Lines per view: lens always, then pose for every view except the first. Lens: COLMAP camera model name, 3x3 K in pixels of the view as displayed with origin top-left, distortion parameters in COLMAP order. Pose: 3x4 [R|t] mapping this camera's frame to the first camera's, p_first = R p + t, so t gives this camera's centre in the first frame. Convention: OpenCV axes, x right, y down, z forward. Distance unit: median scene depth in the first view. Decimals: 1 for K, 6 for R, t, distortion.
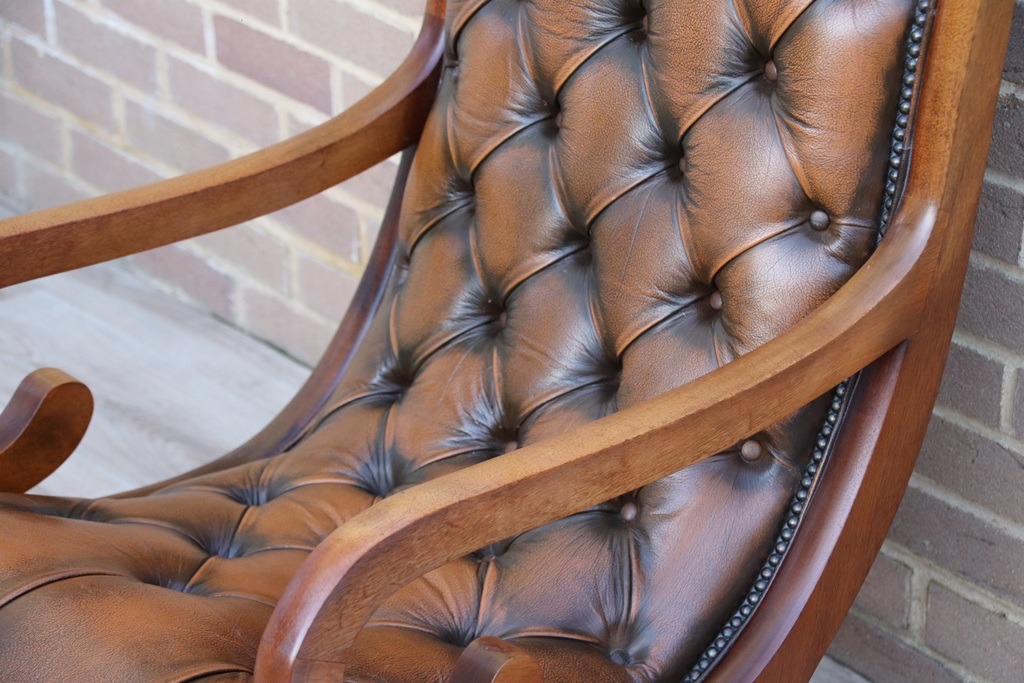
lens RADIAL K [[2671.4, 0, 512.0], [0, 2671.4, 341.5], [0, 0, 1]] dist [0.651910, 0.838799]
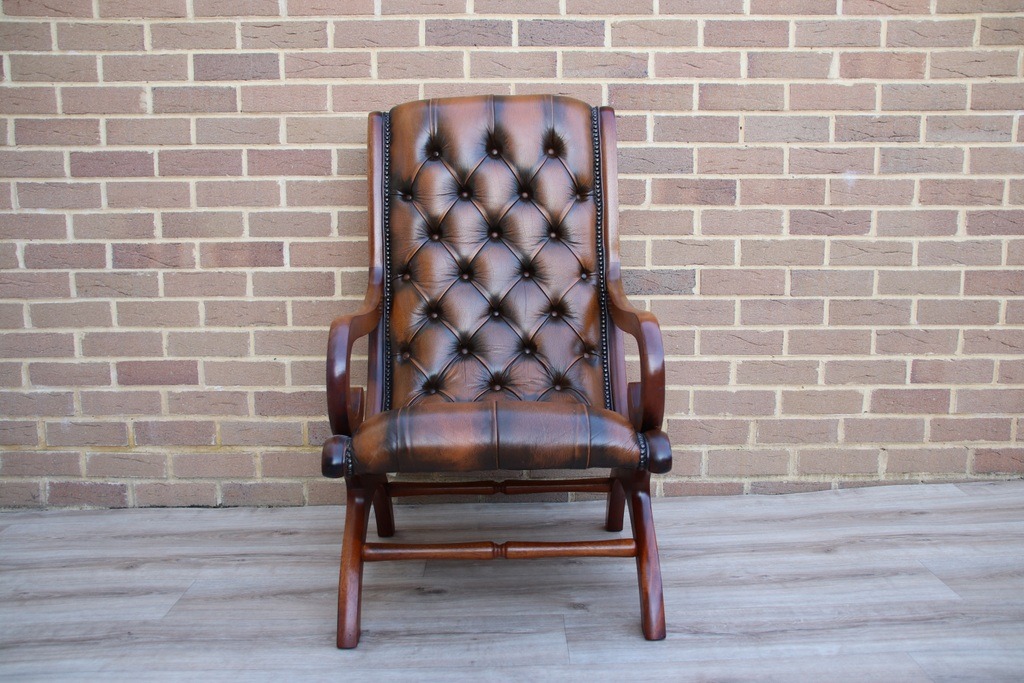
lens RADIAL K [[933.9, 0, 512.8], [0, 933.9, 346.9], [0, 0, 1]] dist [-0.126830, 0.207412]
pose [[0.635495, -0.115281, 0.763451, -0.714273], [0.351119, 0.923782, -0.152779, 0.151721], [-0.687650, 0.365152, 0.627536, 0.403102]]
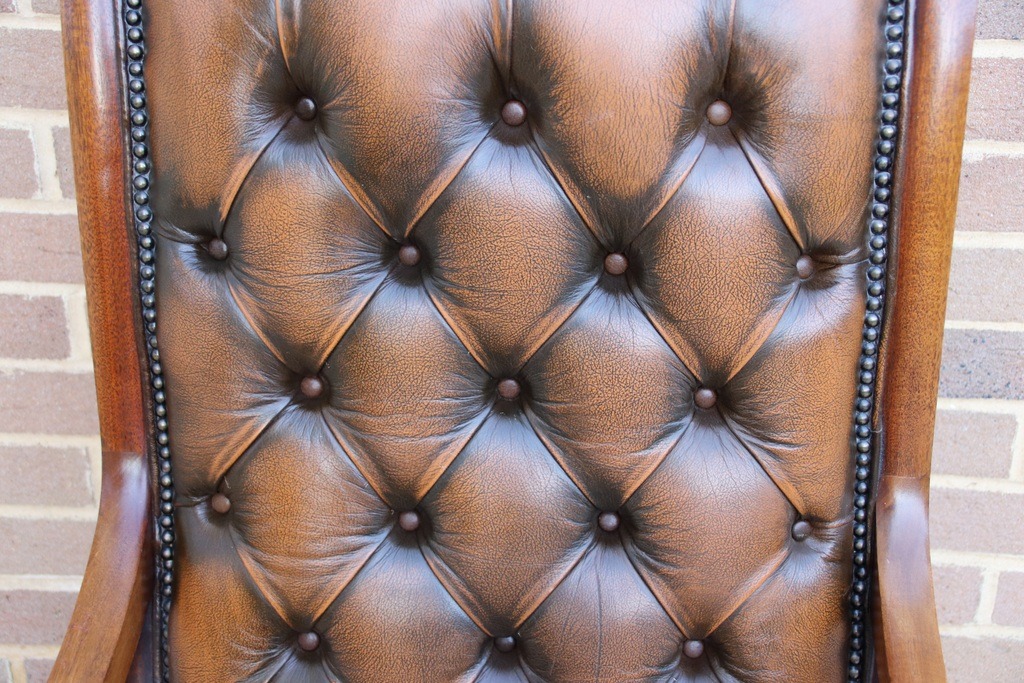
lens RADIAL K [[1689.7, 0, 517.1], [0, 1689.7, 325.3], [0, 0, 1]] dist [0.160092, 1.096305]
pose [[0.721254, -0.349570, 0.597991, -0.265961], [0.317300, 0.934147, 0.163373, -0.224920], [-0.615721, 0.071909, 0.784676, 0.570961]]
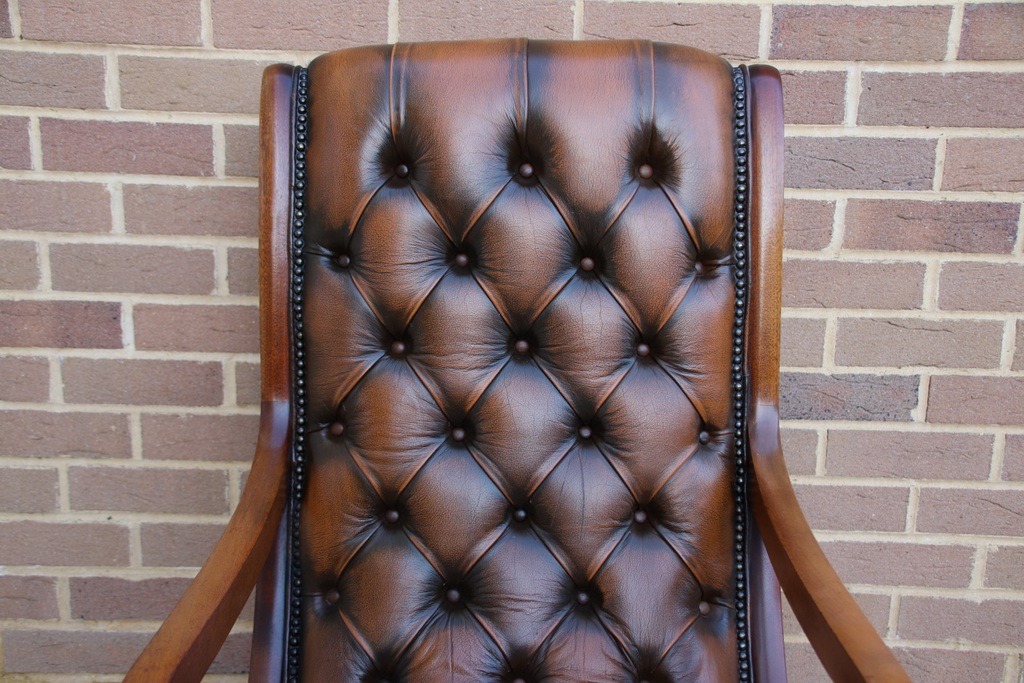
lens RADIAL K [[1175.4, 0, 552.6], [0, 1175.4, 332.3], [0, 0, 1]] dist [-0.006904, 0.296702]
pose [[0.659594, -0.164145, 0.733479, -0.385161], [0.323958, 0.942651, -0.080370, -0.070475], [-0.678223, 0.290628, 0.674944, 0.576990]]
